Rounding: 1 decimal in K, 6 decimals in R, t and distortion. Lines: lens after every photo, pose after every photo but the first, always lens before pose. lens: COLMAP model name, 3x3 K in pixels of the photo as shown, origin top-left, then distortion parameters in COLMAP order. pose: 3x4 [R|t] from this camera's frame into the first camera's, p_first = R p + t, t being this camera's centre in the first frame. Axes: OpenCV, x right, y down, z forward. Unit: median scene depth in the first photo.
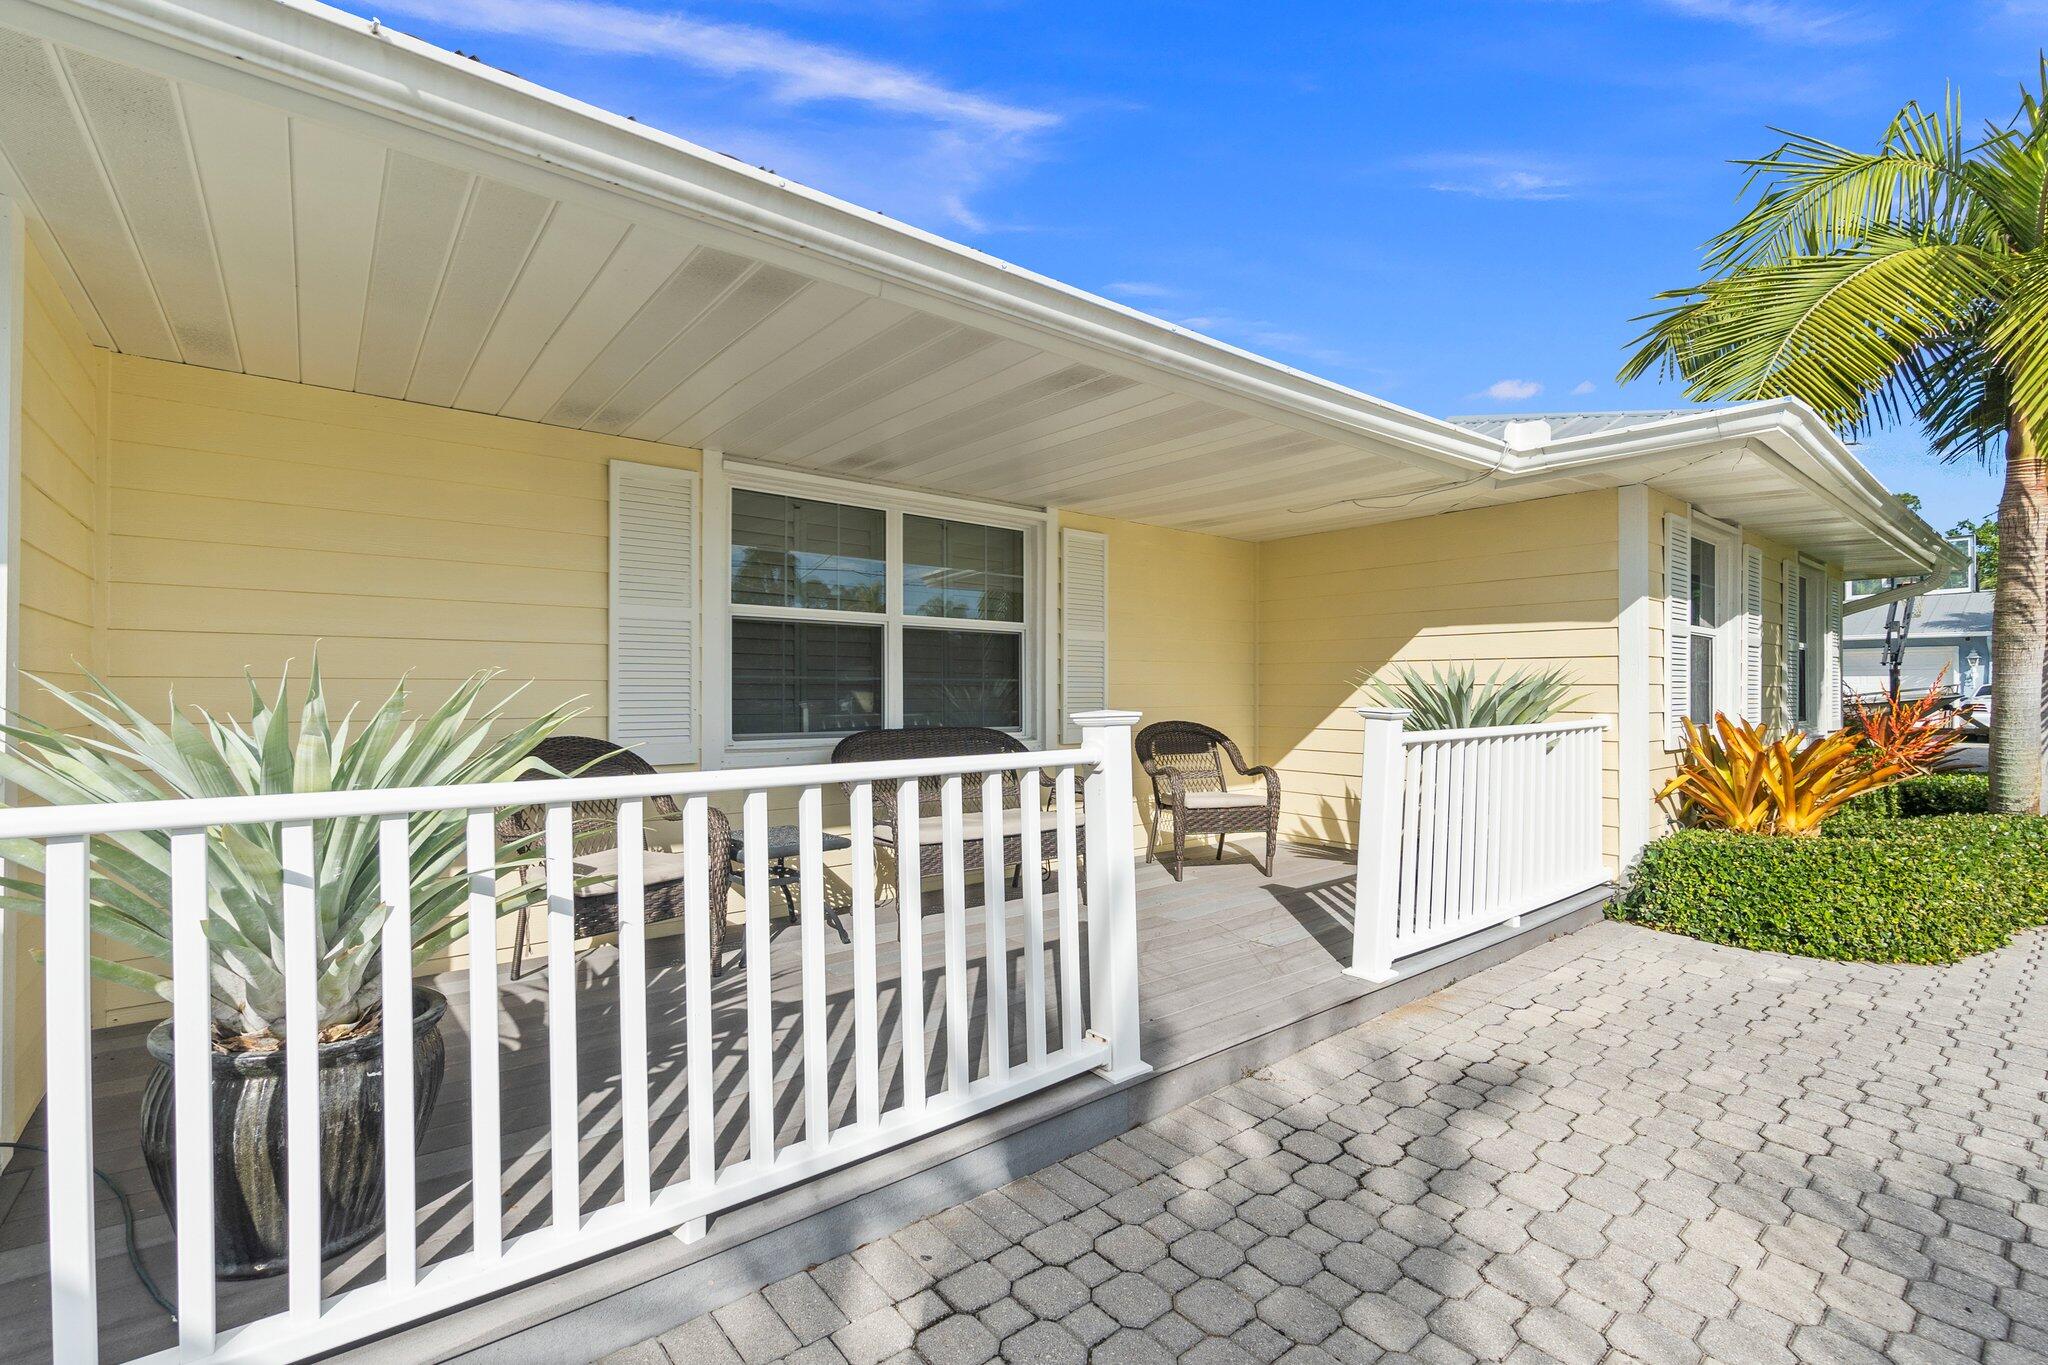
lens RADIAL K [[896.2, 0, 1024.0], [0, 896.2, 682.5], [0, 0, 1]] dist [0.000193, 0.000505]
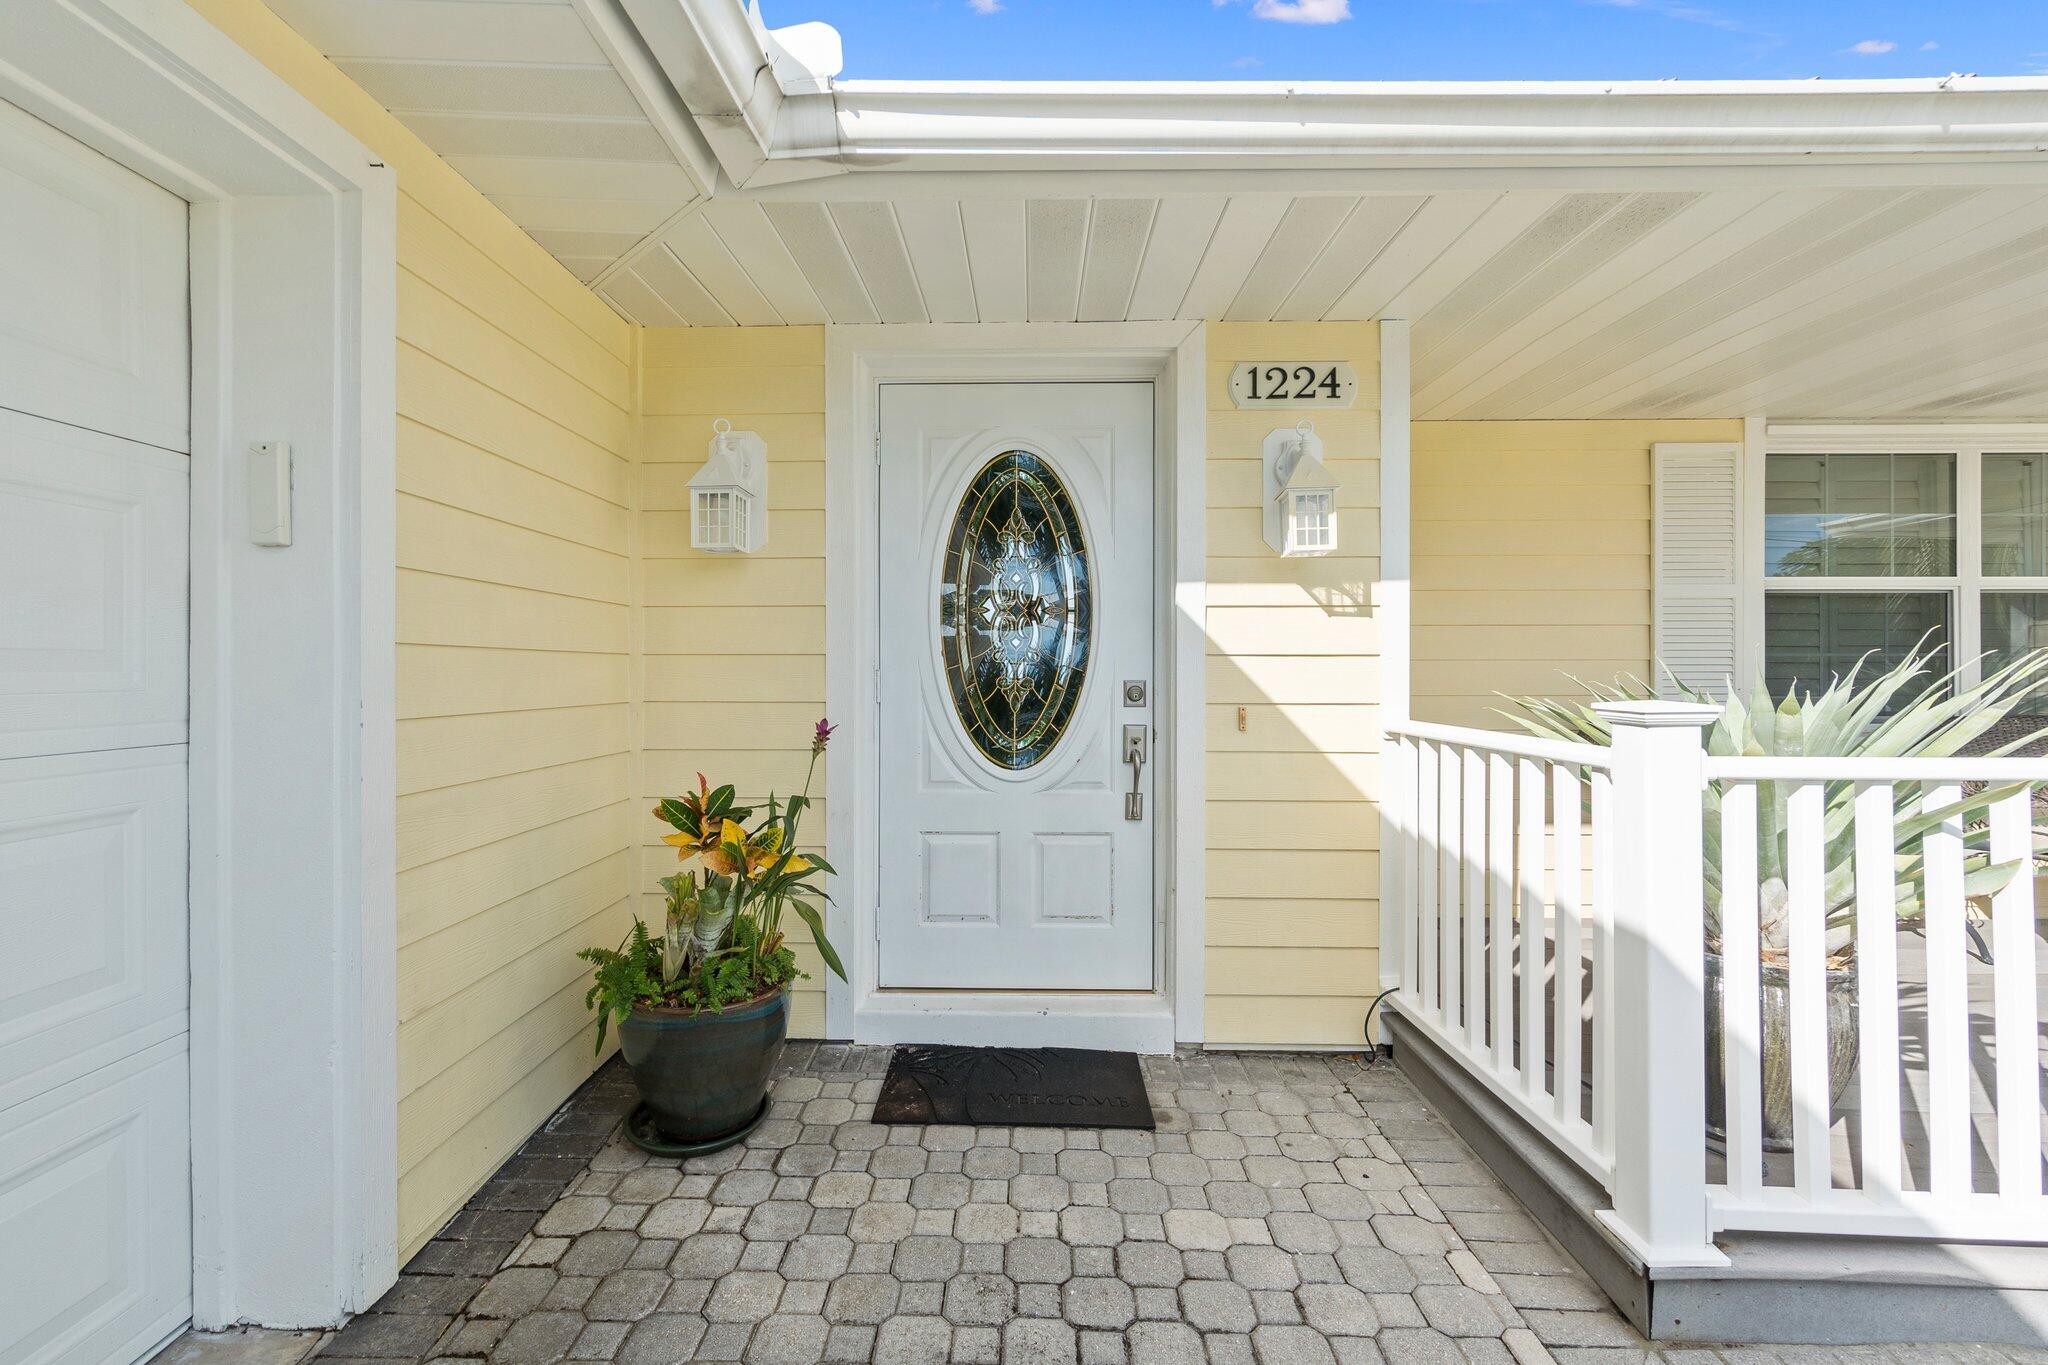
lens RADIAL K [[896.2, 0, 1024.0], [0, 896.2, 682.5], [0, 0, 1]] dist [0.000193, 0.000505]
pose [[0.768916, 0.006850, -0.639313, -0.319349], [0.009760, 0.999700, 0.022450, -0.005829], [0.639275, -0.023502, 0.768619, -0.222709]]
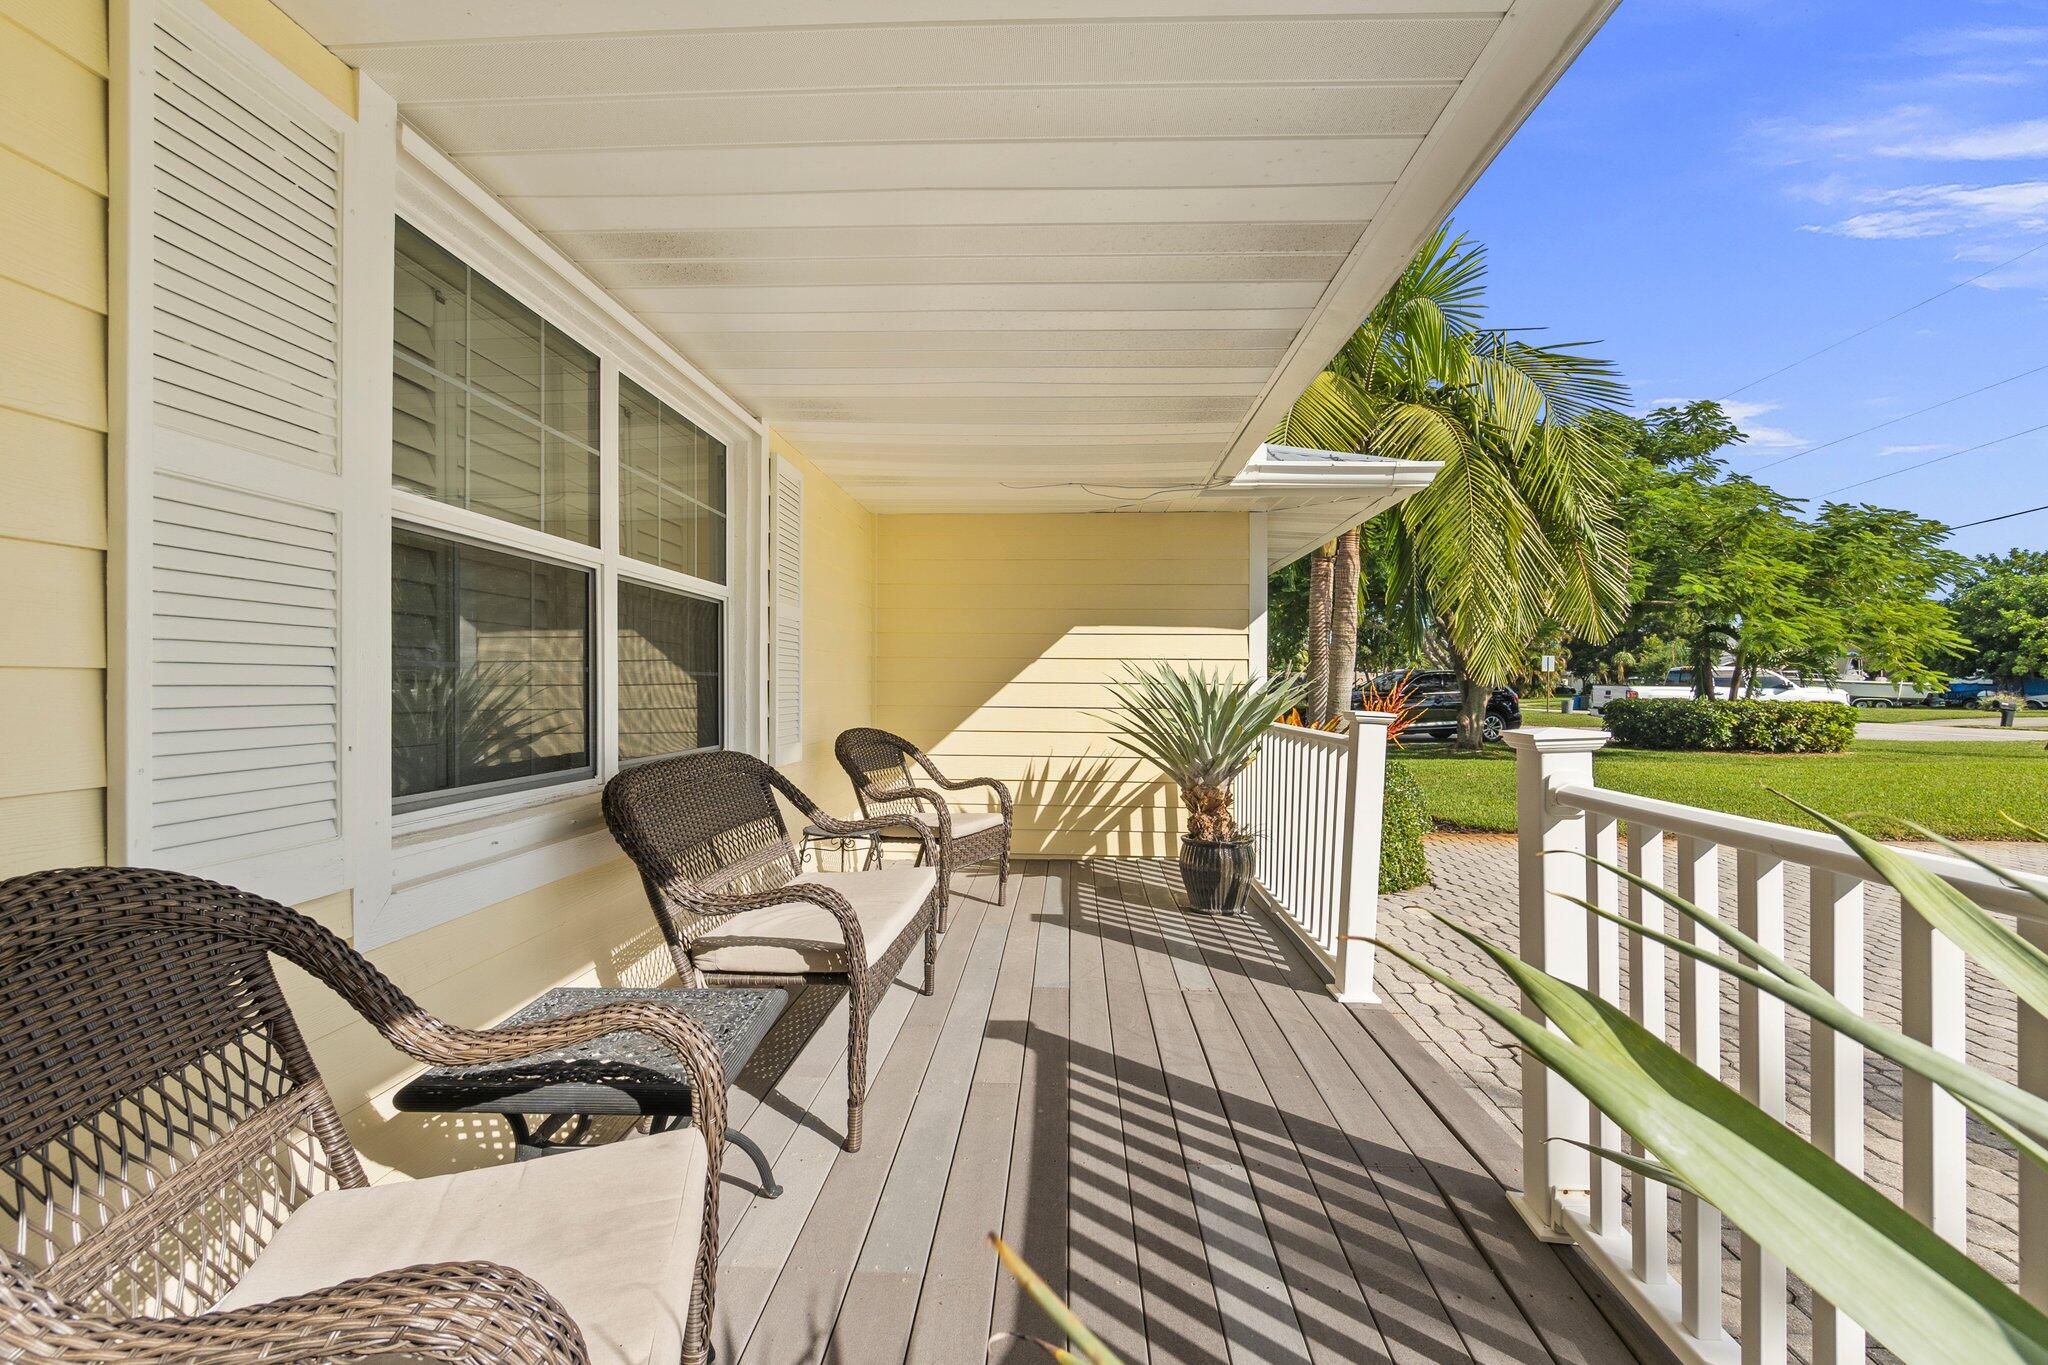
lens RADIAL K [[896.2, 0, 1024.0], [0, 896.2, 682.5], [0, 0, 1]] dist [0.000193, 0.000505]
pose [[0.668268, 0.003813, 0.743911, -0.428075], [-0.009540, 0.999949, 0.003445, -0.001484], [-0.743859, -0.009399, 0.668270, 0.501434]]
